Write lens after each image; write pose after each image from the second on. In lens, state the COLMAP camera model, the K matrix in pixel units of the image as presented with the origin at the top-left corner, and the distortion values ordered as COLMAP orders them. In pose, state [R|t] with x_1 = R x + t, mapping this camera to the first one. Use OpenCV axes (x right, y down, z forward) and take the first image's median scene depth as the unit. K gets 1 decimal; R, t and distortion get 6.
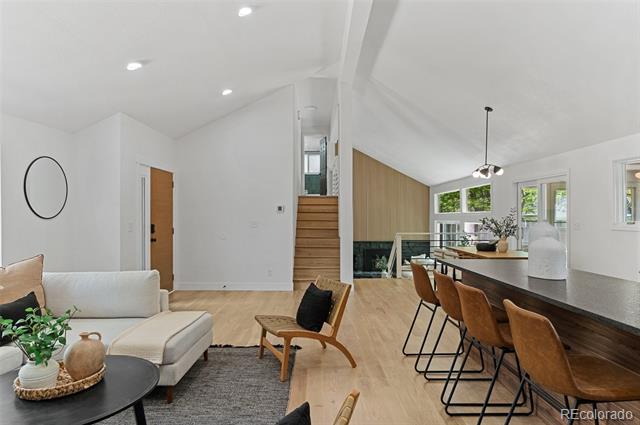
lens RADIAL K [[401.8, 0, 319.8], [0, 401.8, 214.9], [0, 0, 1]] dist [0.003943, 0.000800]
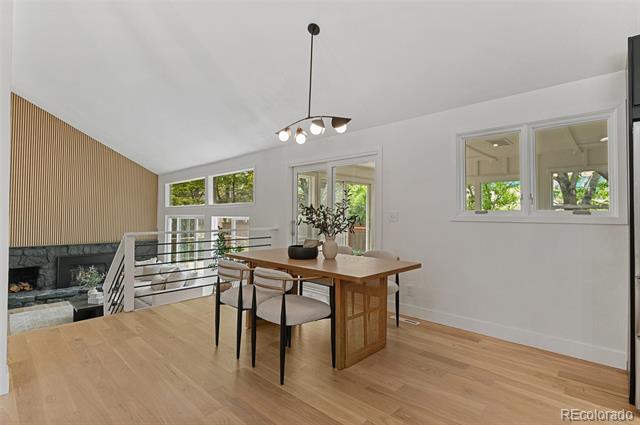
lens RADIAL K [[315.6, 0, 316.8], [0, 315.6, 212.3], [0, 0, 1]] dist [-0.003959, -0.000225]
pose [[0.702923, 0.010636, 0.711187, 0.042104], [-0.007222, 0.999943, -0.007817, 0.010963], [-0.711230, 0.000359, 0.702960, 0.323327]]
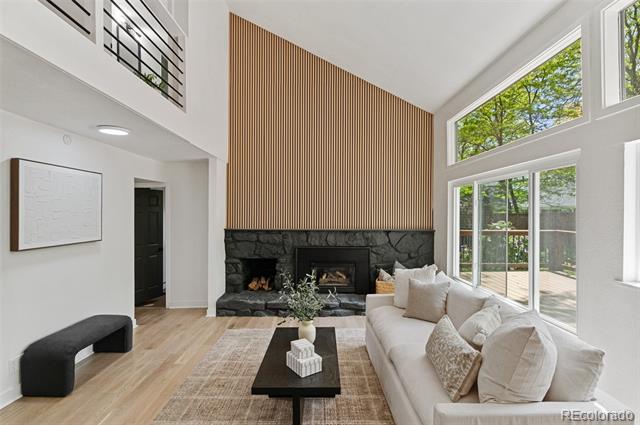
lens RADIAL K [[315.6, 0, 320.7], [0, 315.6, 211.0], [0, 0, 1]] dist [-0.003959, -0.000225]
pose [[0.999998, -0.001587, 0.001385, 0.150466], [0.001585, 0.999997, 0.001834, 0.045675], [-0.001388, -0.001831, 0.999997, 0.671582]]
